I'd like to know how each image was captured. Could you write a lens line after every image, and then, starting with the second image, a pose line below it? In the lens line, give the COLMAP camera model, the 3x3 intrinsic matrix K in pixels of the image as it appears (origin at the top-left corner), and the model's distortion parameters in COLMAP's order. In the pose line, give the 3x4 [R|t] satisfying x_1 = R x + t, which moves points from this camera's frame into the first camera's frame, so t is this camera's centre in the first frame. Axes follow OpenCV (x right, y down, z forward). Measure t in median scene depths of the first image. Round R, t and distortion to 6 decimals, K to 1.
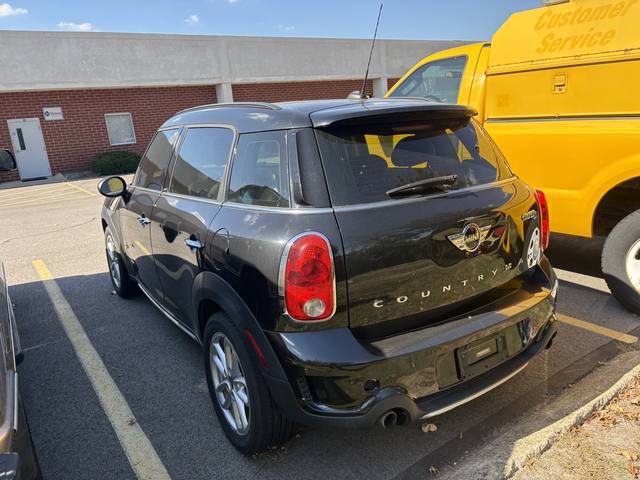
lens RADIAL K [[486.1, 0, 318.4], [0, 486.1, 259.7], [0, 0, 1]] dist [0.069193, -0.057967]
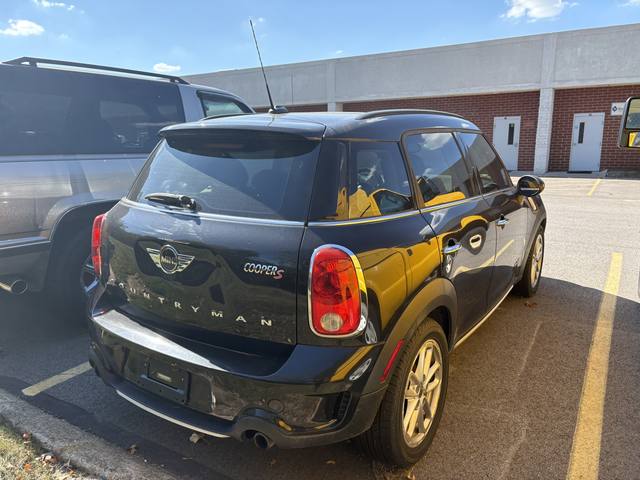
lens RADIAL K [[484.3, 0, 320.0], [0, 484.3, 240.0], [0, 0, 1]] dist [0.070667, -0.003293]
pose [[0.437492, 0.268157, -0.858308, 0.815430], [-0.288590, 0.945879, 0.148418, -0.201662], [0.851655, 0.182767, 0.491203, 0.489123]]
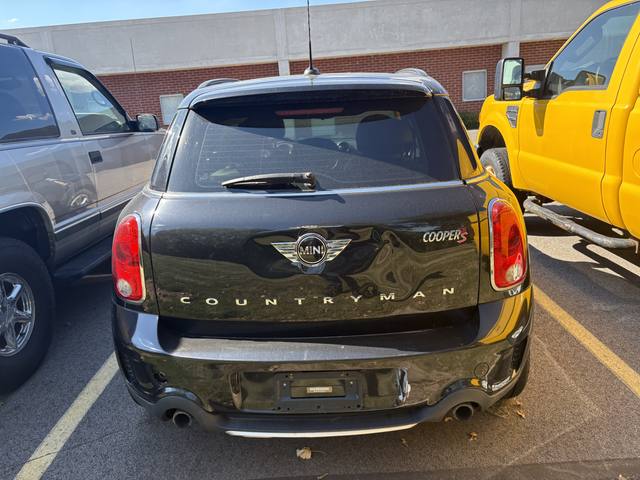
lens RADIAL K [[484.3, 0, 320.0], [0, 484.3, 240.0], [0, 0, 1]] dist [0.070667, -0.003293]
pose [[0.824559, 0.181596, -0.535840, 0.483306], [-0.161969, 0.983217, 0.083971, -0.084483], [0.542096, 0.017550, 0.840133, 0.203729]]
